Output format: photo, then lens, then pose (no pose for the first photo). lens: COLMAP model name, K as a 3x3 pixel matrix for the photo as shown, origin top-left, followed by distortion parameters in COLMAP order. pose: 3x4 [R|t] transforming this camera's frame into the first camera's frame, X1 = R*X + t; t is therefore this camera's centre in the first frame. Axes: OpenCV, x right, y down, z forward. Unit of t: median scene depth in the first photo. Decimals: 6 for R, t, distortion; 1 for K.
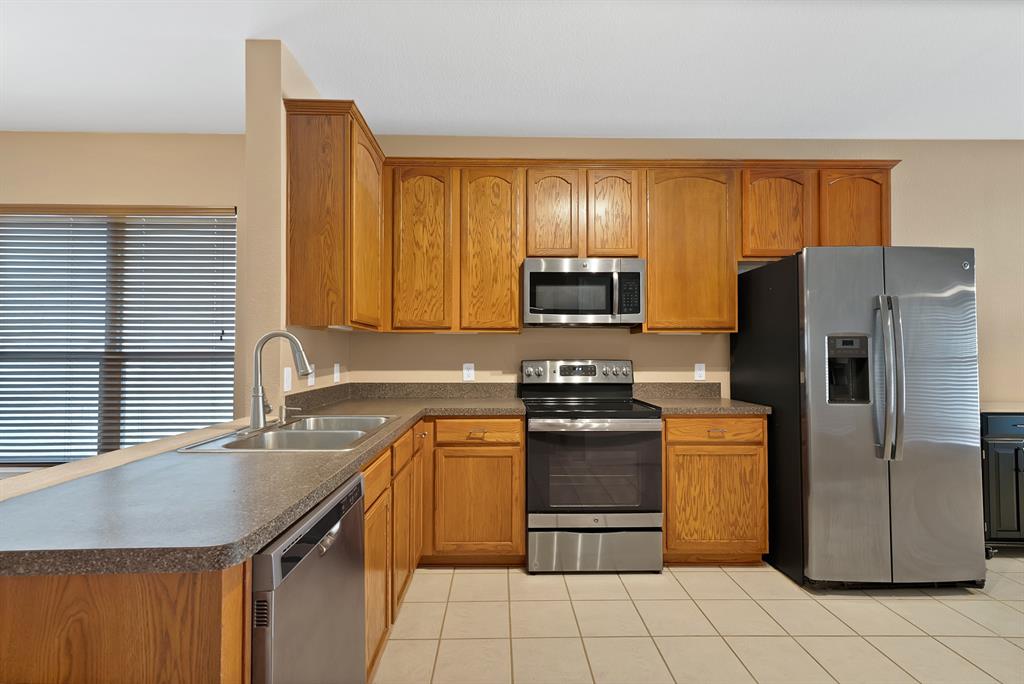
lens RADIAL K [[468.3, 0, 507.9], [0, 468.3, 344.9], [0, 0, 1]] dist [0.013568, 0.000379]
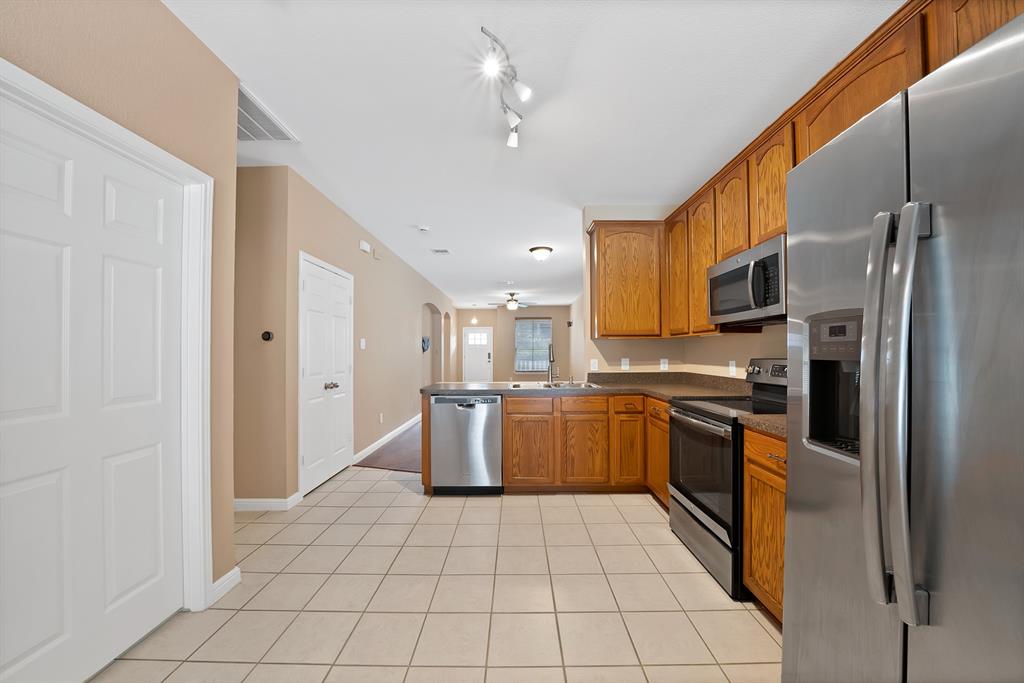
lens RADIAL K [[370.9, 0, 519.0], [0, 370.9, 348.3], [0, 0, 1]] dist [-0.021496, 0.001699]
pose [[-0.024328, -0.009571, -0.999658, 0.929616], [0.016554, 0.999813, -0.009975, 0.010343], [0.999567, -0.016791, -0.024165, 0.561213]]
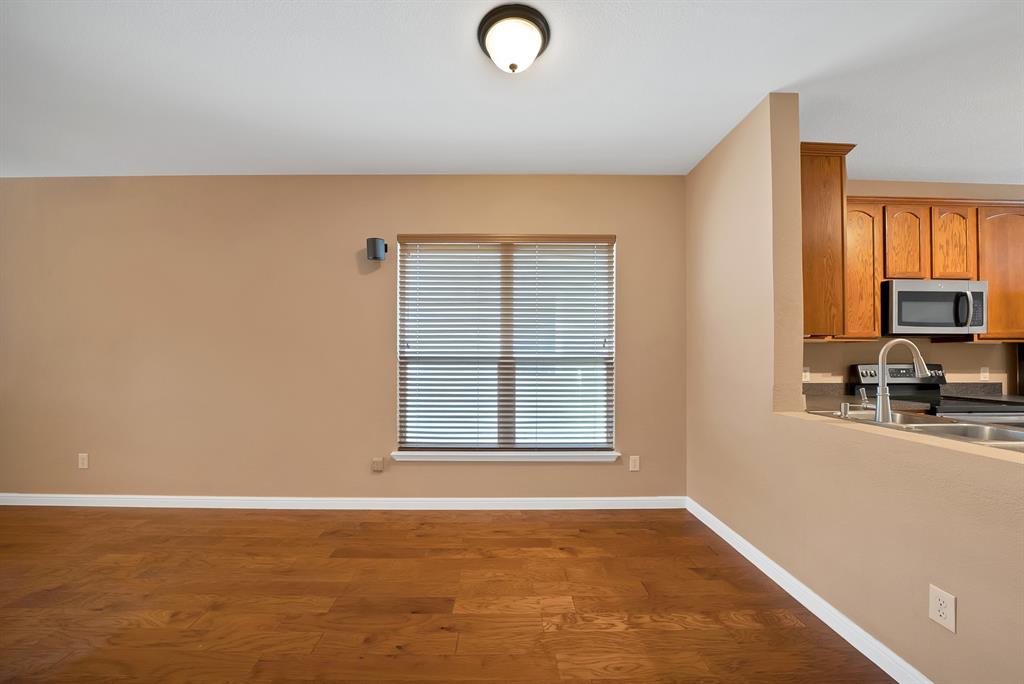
lens RADIAL K [[370.9, 0, 520.5], [0, 370.9, 356.9], [0, 0, 1]] dist [-0.021496, 0.001699]
pose [[0.999996, 0.001190, 0.002616, -0.920437], [-0.001229, 0.999888, 0.014943, 0.000675], [-0.002598, -0.014946, 0.999885, 0.068300]]
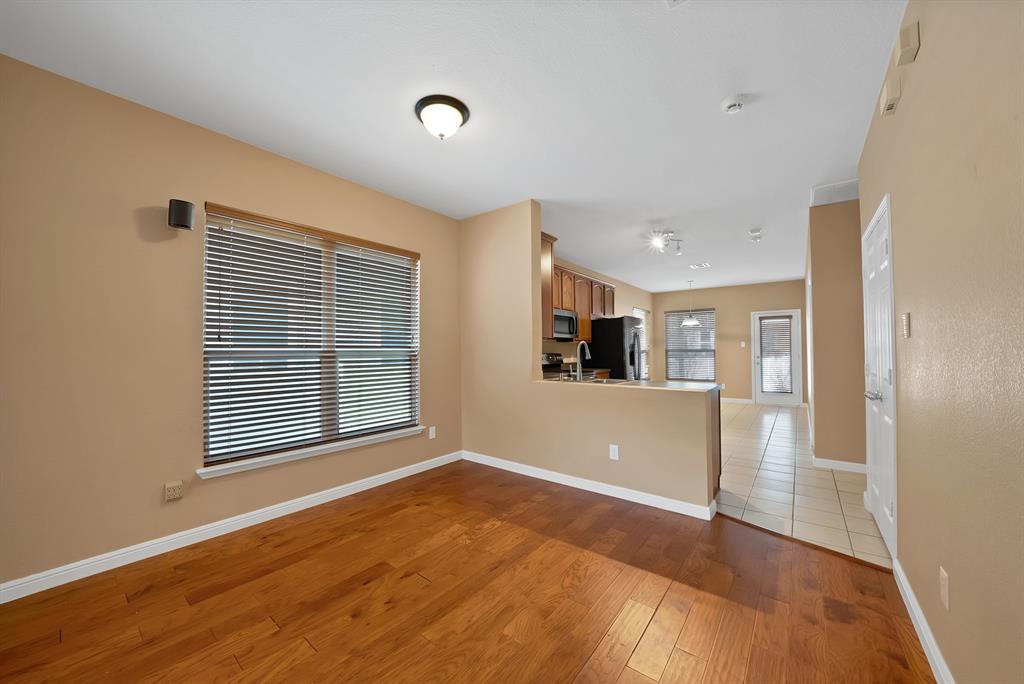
lens RADIAL K [[370.9, 0, 500.2], [0, 370.9, 342.3], [0, 0, 1]] dist [-0.021496, 0.001699]
pose [[0.640748, 0.013219, 0.767637, -1.476772], [-0.010392, 0.999909, -0.008545, -0.004089], [-0.767681, -0.002502, 0.640828, 0.053049]]
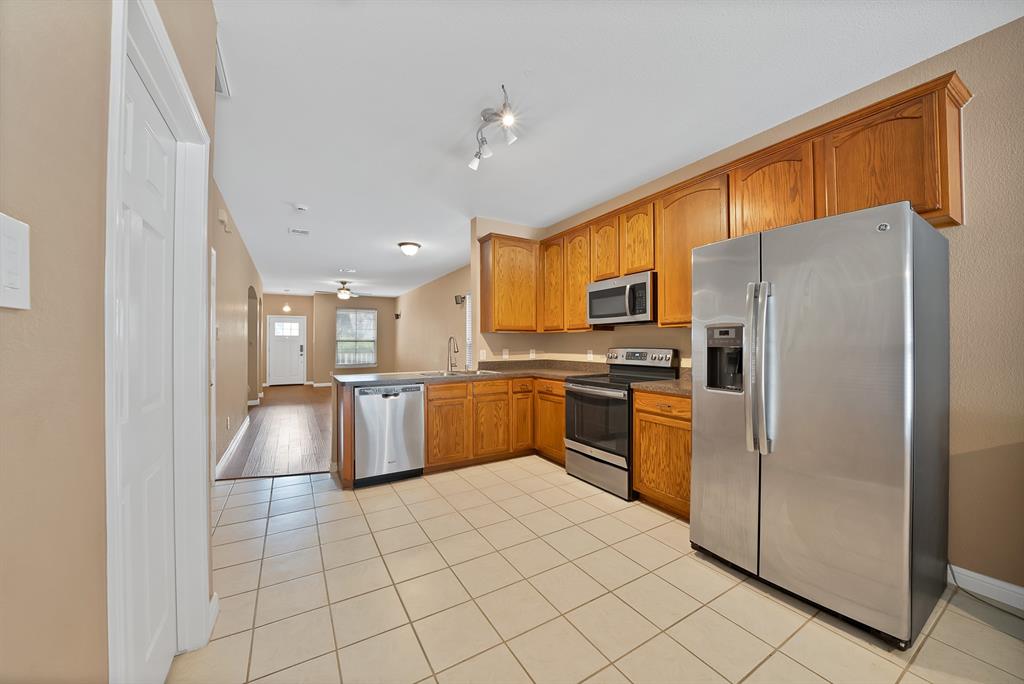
lens RADIAL K [[370.9, 0, 512.0], [0, 370.9, 342.4], [0, 0, 1]] dist [-0.021496, 0.001699]
pose [[0.492097, -0.004715, -0.870528, 1.001628], [0.014043, 0.999898, 0.002523, 0.006794], [0.870427, -0.013466, 0.492113, 0.155842]]
